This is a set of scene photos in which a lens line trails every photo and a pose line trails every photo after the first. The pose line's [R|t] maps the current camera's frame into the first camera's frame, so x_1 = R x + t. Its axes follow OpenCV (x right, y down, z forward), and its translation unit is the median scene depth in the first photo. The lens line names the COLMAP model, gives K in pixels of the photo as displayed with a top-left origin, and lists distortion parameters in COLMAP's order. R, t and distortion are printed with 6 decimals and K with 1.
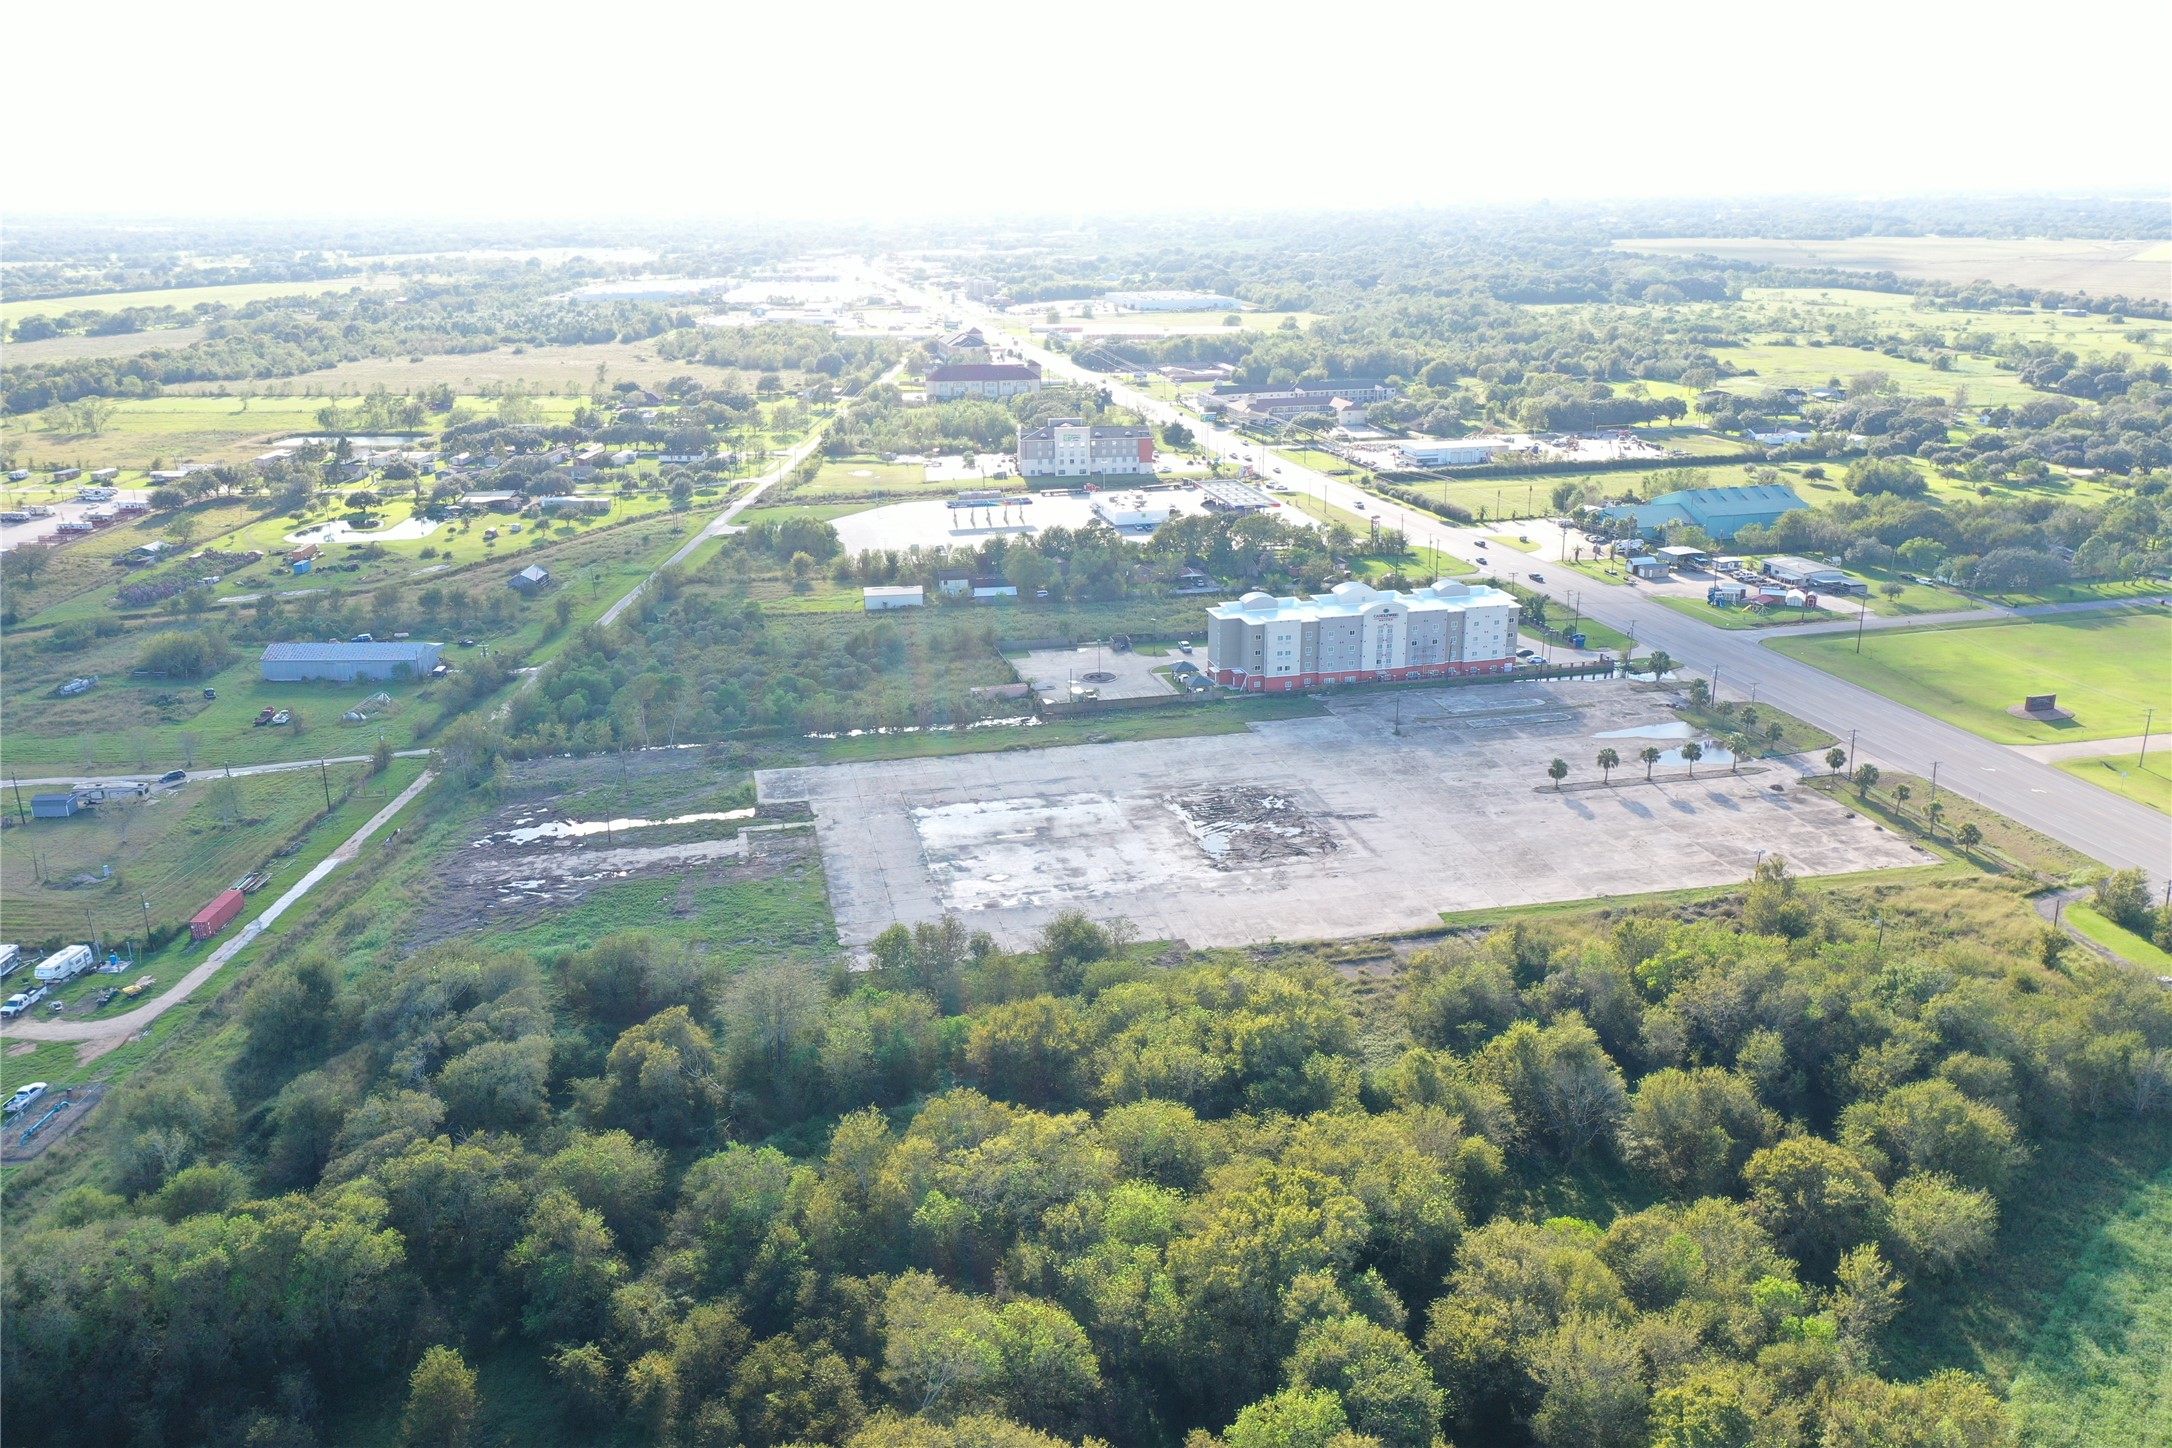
lens RADIAL K [[1737.2, 0, 1086.0], [0, 1737.2, 724.0], [0, 0, 1]] dist [-0.002554, -0.002204]
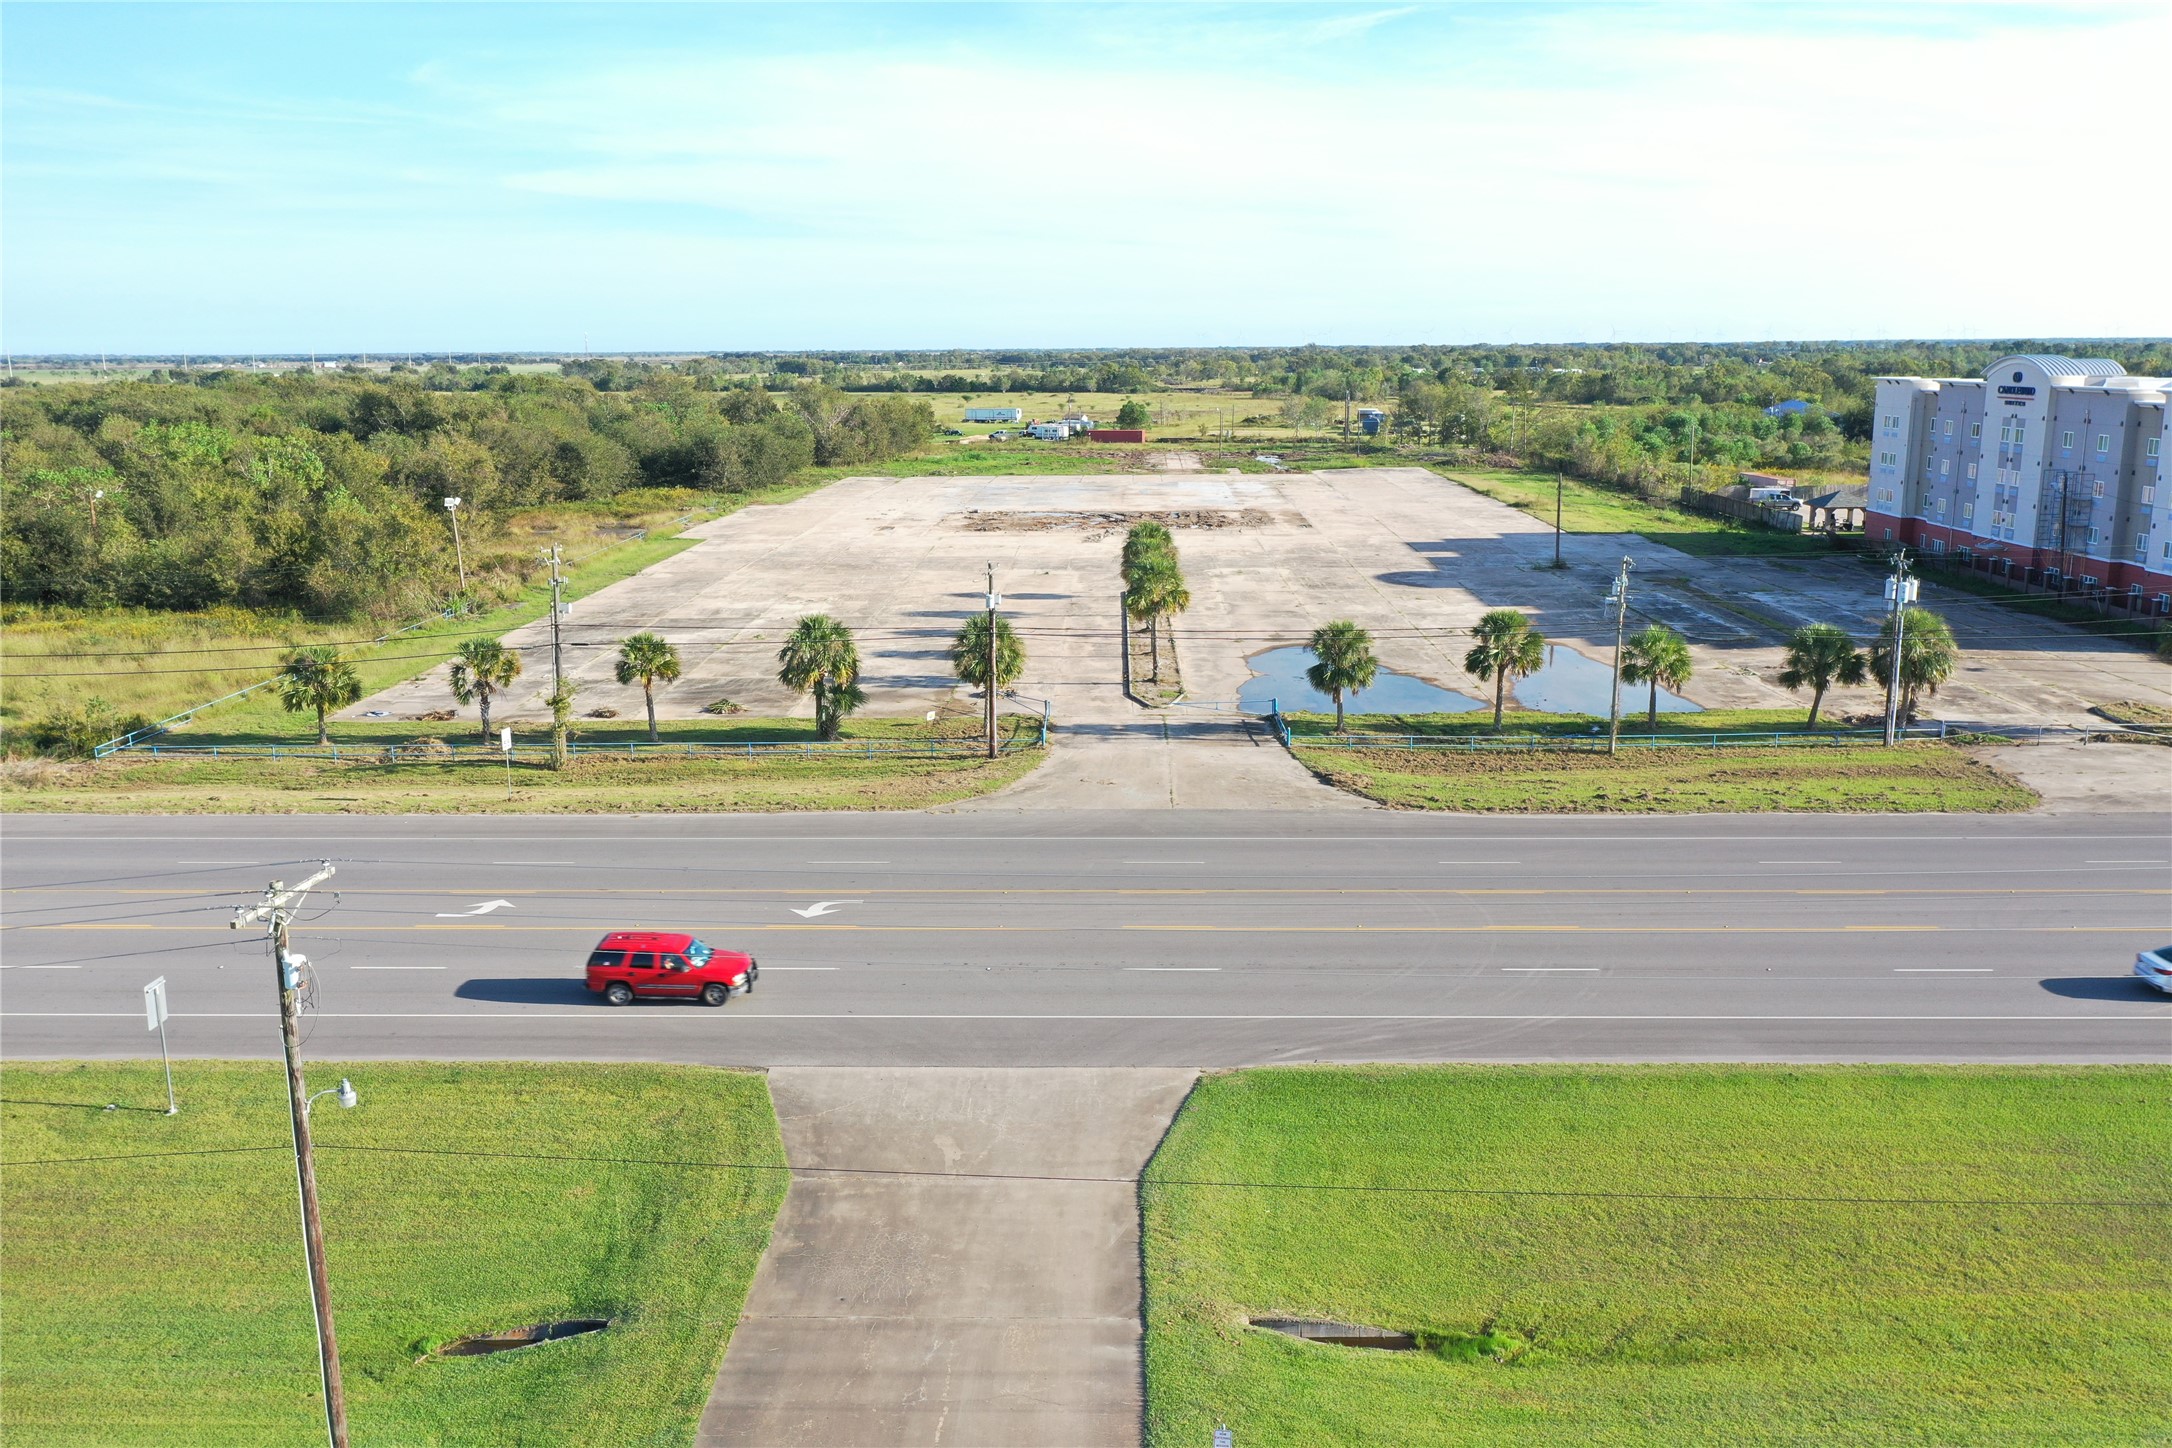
lens RADIAL K [[1716.9, 0, 1095.1], [0, 1716.9, 751.3], [0, 0, 1]] dist [0.003365, -0.001135]
pose [[-0.247825, 0.231689, -0.940693, 0.736045], [-0.279029, 0.912769, 0.298322, -0.056824], [0.927753, 0.336412, -0.161559, 1.132759]]
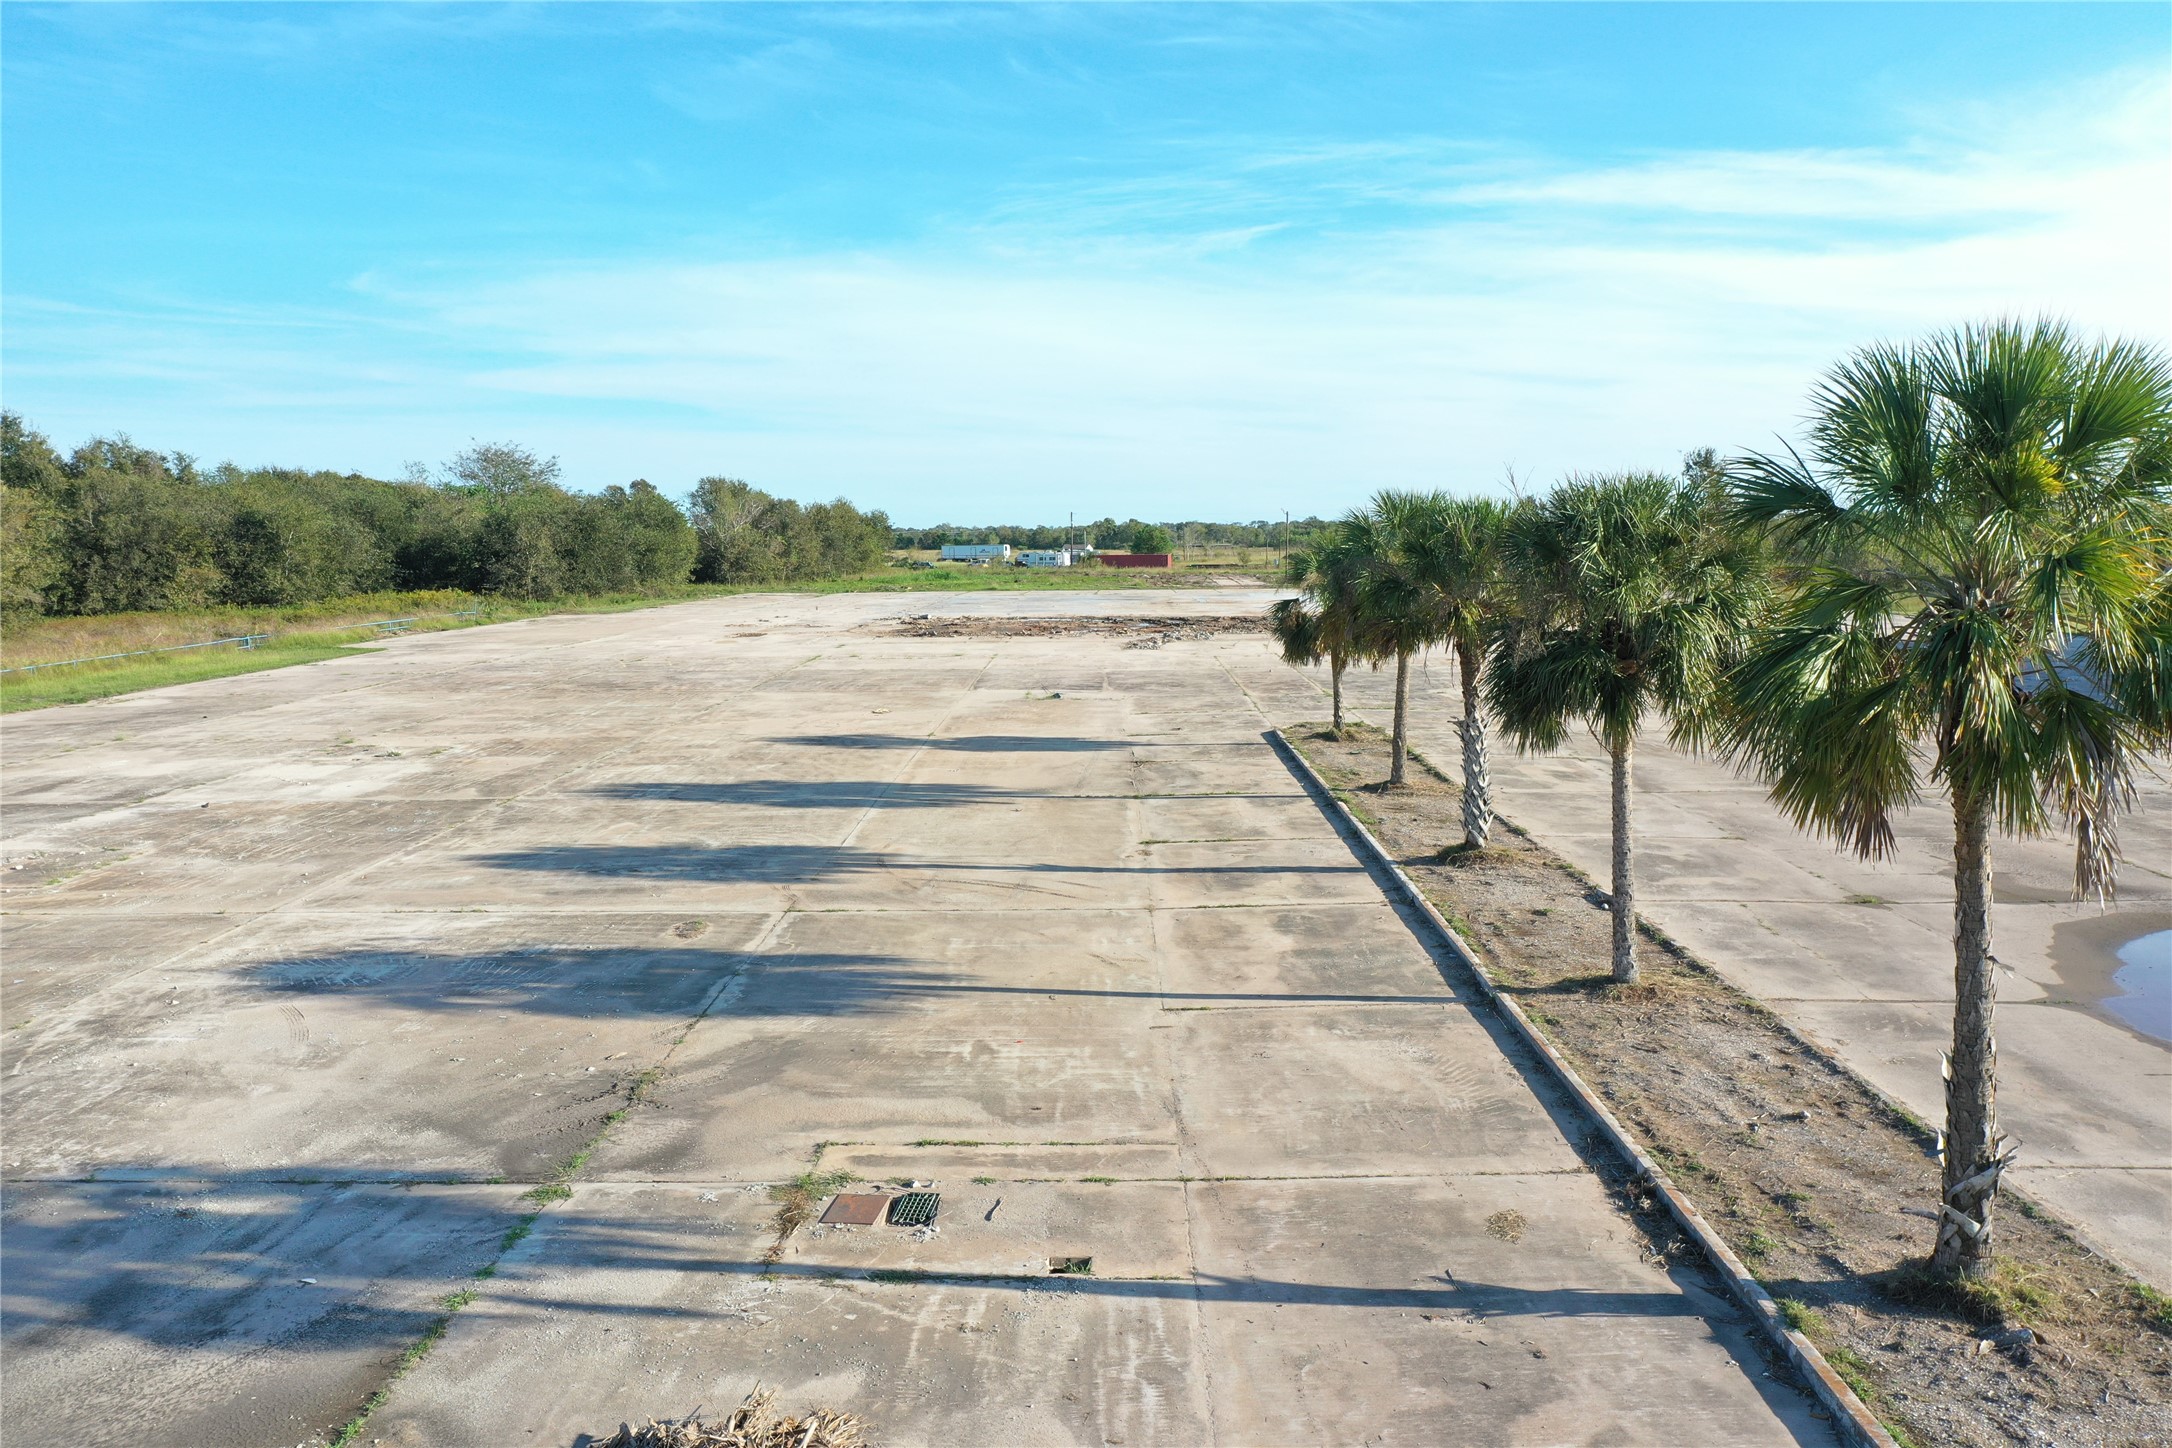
lens RADIAL K [[1716.9, 0, 1095.1], [0, 1716.9, 751.3], [0, 0, 1]] dist [0.003365, -0.001135]
pose [[-0.242168, 0.129585, -0.961542, 0.450272], [-0.282363, 0.938731, 0.197625, 0.014425], [0.928238, 0.319363, -0.190741, 1.066102]]
